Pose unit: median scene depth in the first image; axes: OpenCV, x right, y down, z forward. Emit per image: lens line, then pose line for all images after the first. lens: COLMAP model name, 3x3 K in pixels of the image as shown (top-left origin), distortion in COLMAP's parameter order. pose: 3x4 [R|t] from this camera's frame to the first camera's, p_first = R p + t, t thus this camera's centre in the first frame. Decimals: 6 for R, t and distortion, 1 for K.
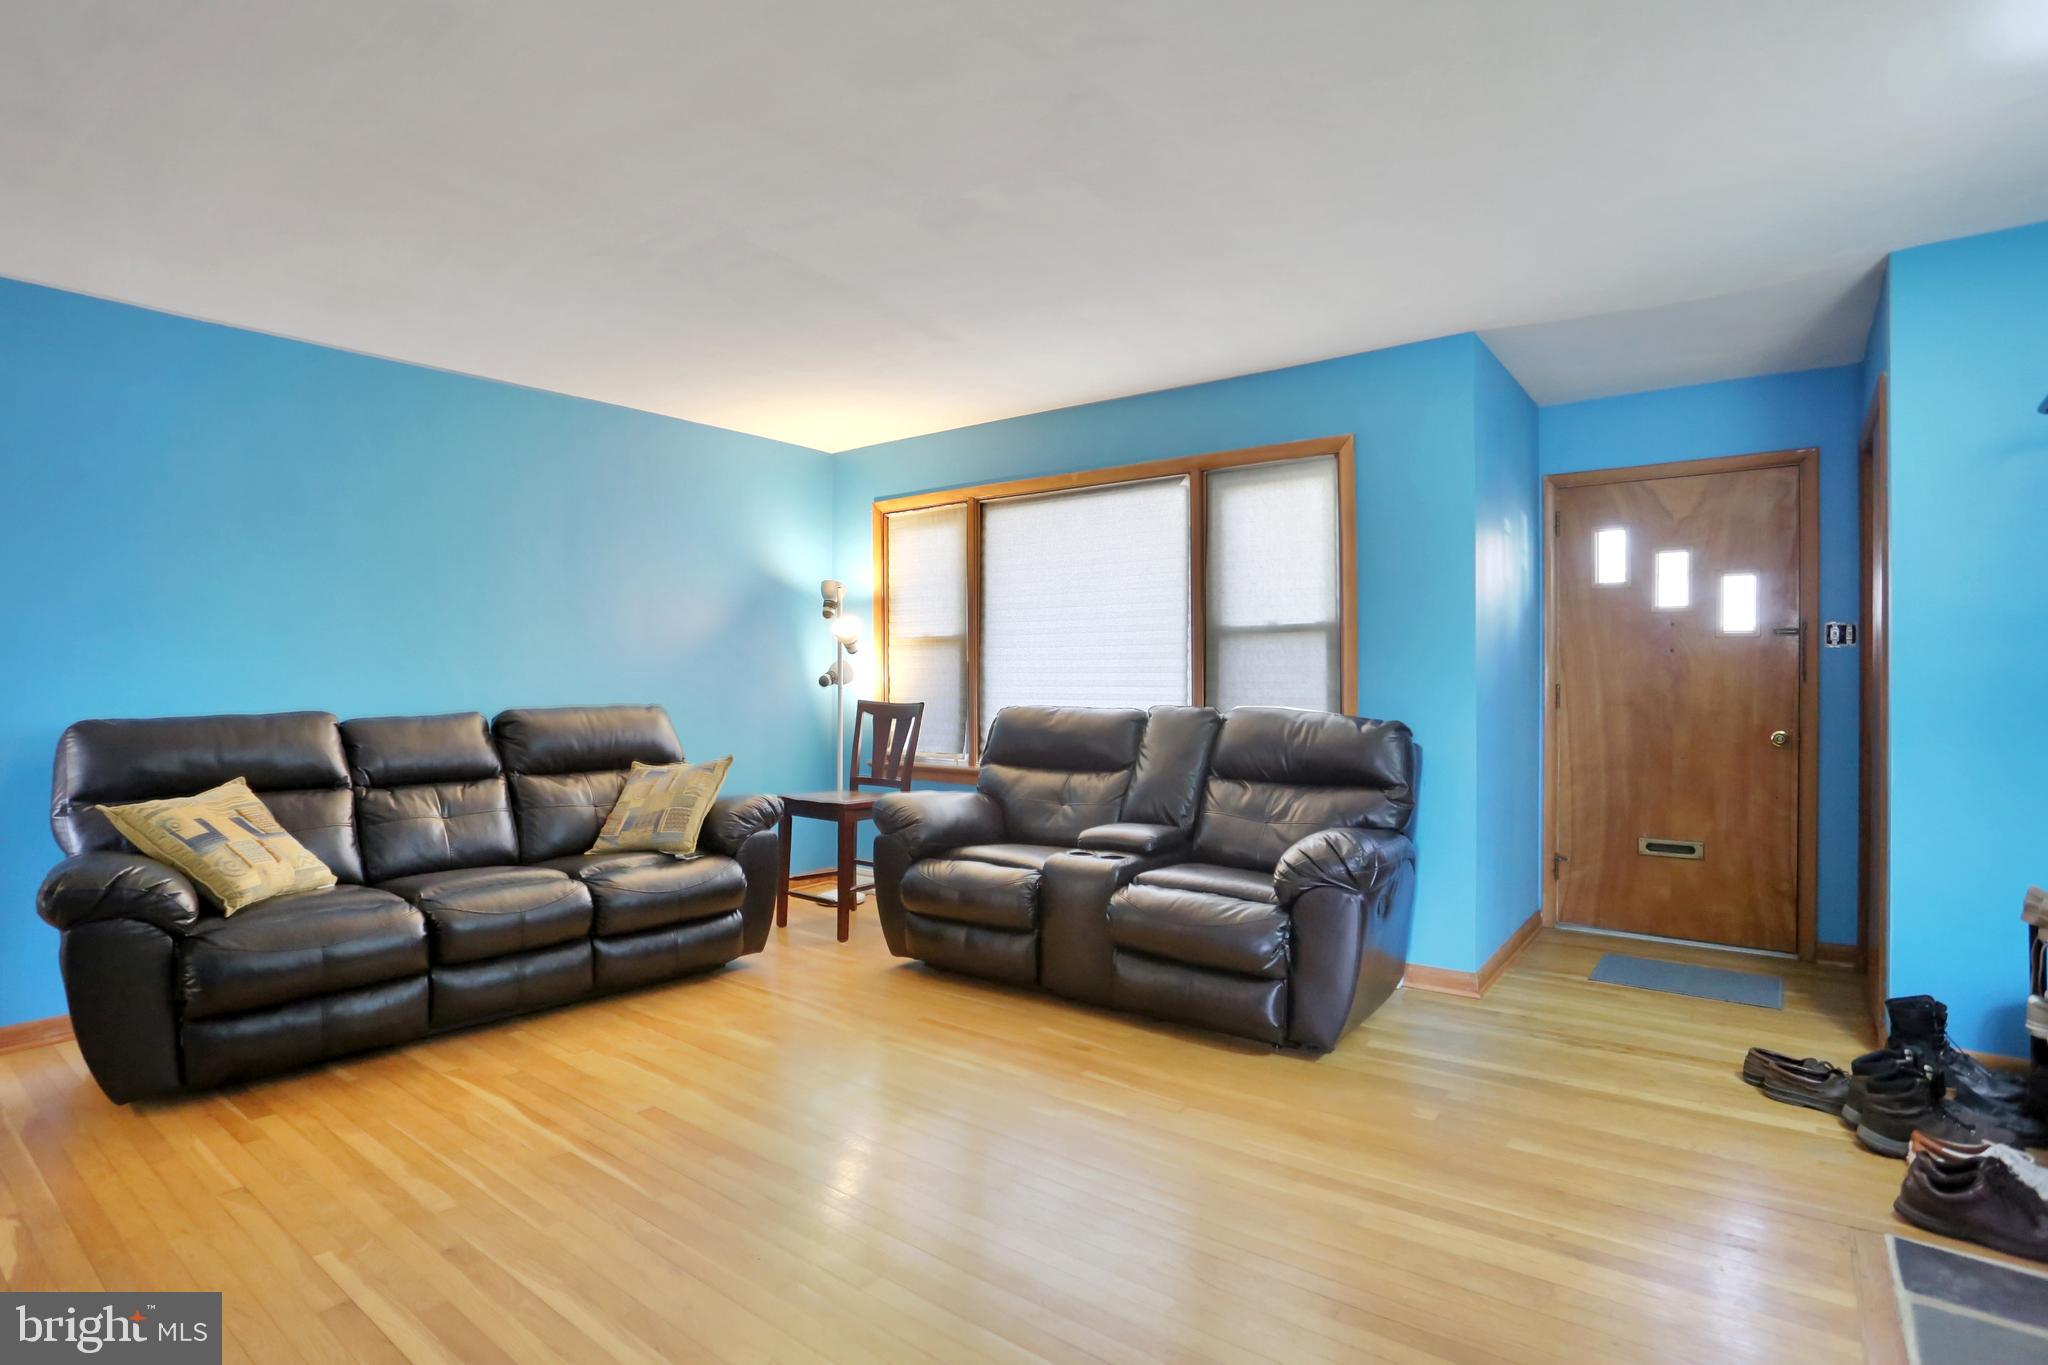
lens RADIAL K [[1022.9, 0, 1025.1], [0, 1022.9, 683.1], [0, 0, 1]] dist [-0.059063, 0.022778]
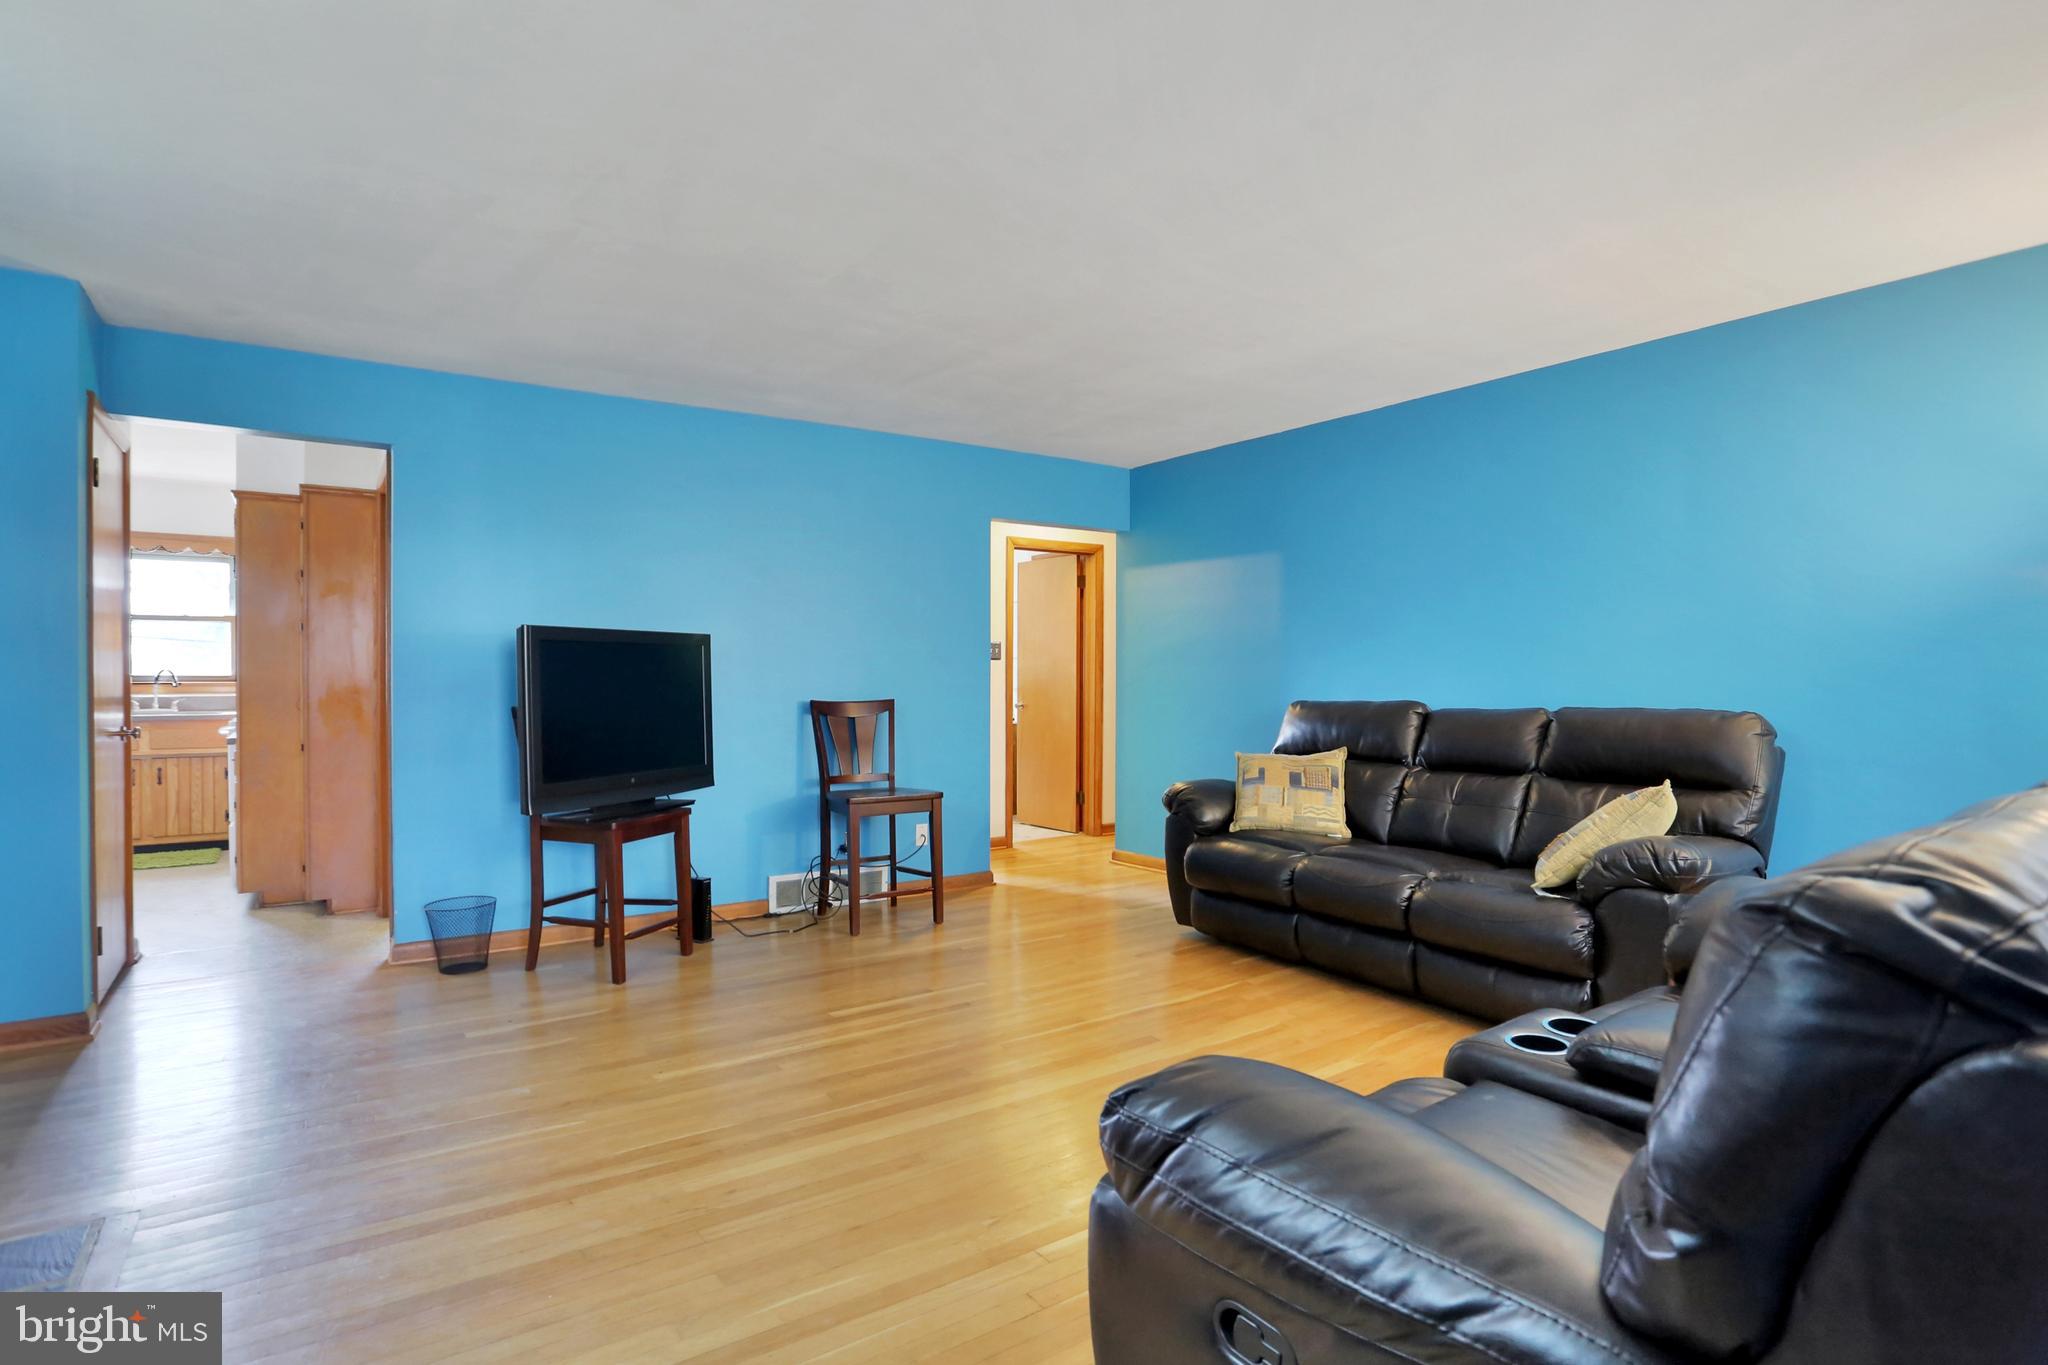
lens RADIAL K [[1025.7, 0, 1020.0], [0, 1025.7, 676.8], [0, 0, 1]] dist [-0.005334, -0.000800]
pose [[-0.312335, -0.001192, -0.949971, 0.635705], [0.003433, 0.999991, -0.002383, -0.001075], [0.949966, -0.004005, -0.312328, 0.945031]]
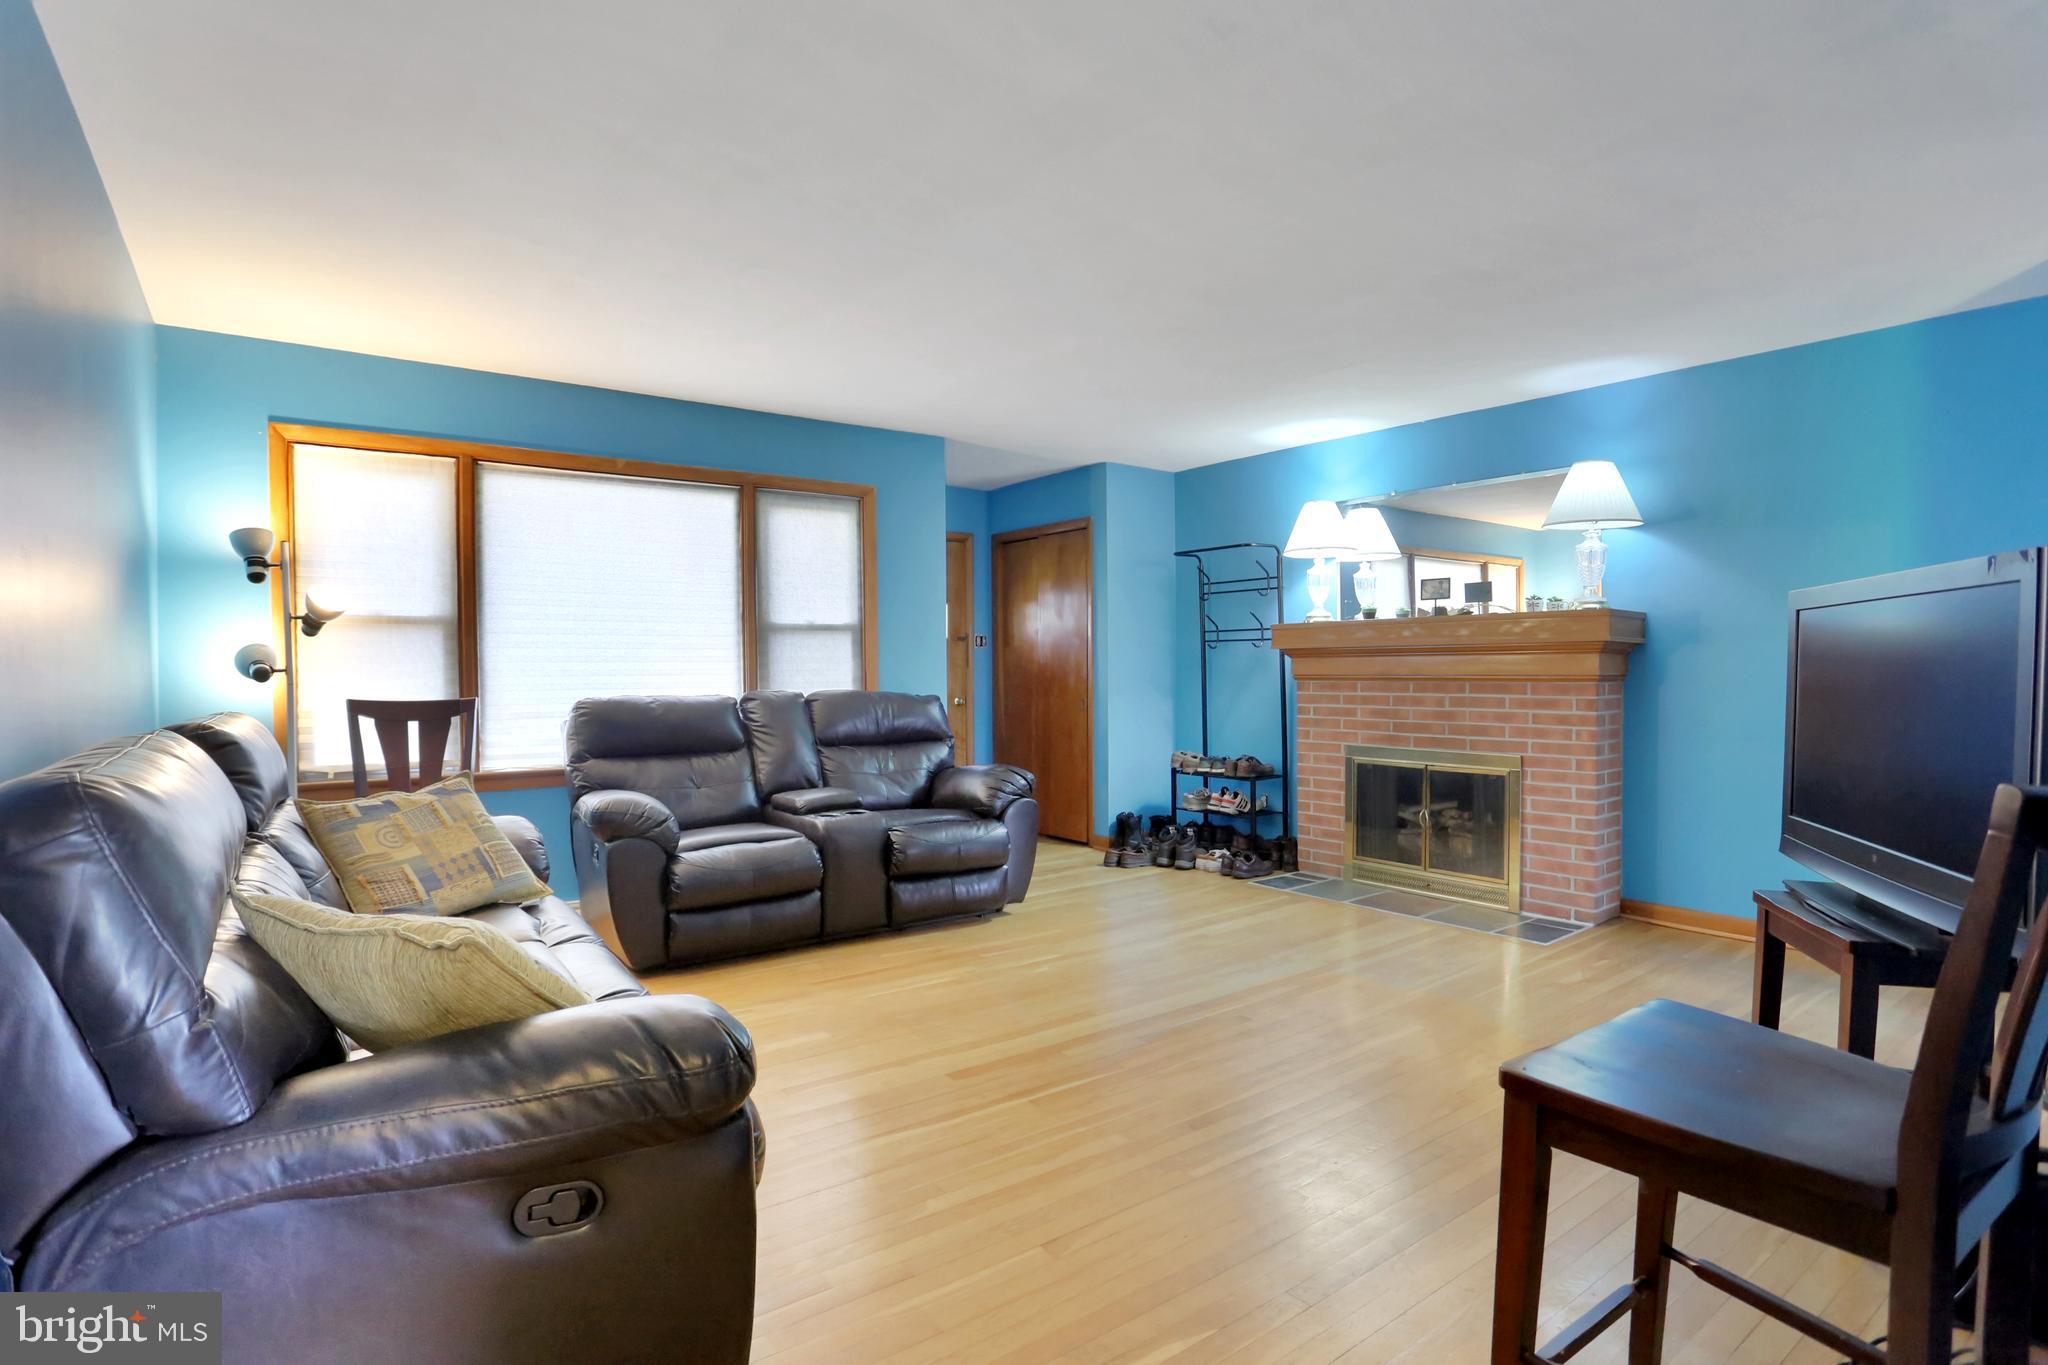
lens RADIAL K [[1022.9, 0, 1017.1], [0, 1022.9, 684.5], [0, 0, 1]] dist [-0.059063, 0.022778]
pose [[0.283622, -0.021527, 0.958694, -1.056443], [0.007083, 0.999768, 0.020353, -0.007919], [-0.958910, 0.001018, 0.283709, 0.486266]]
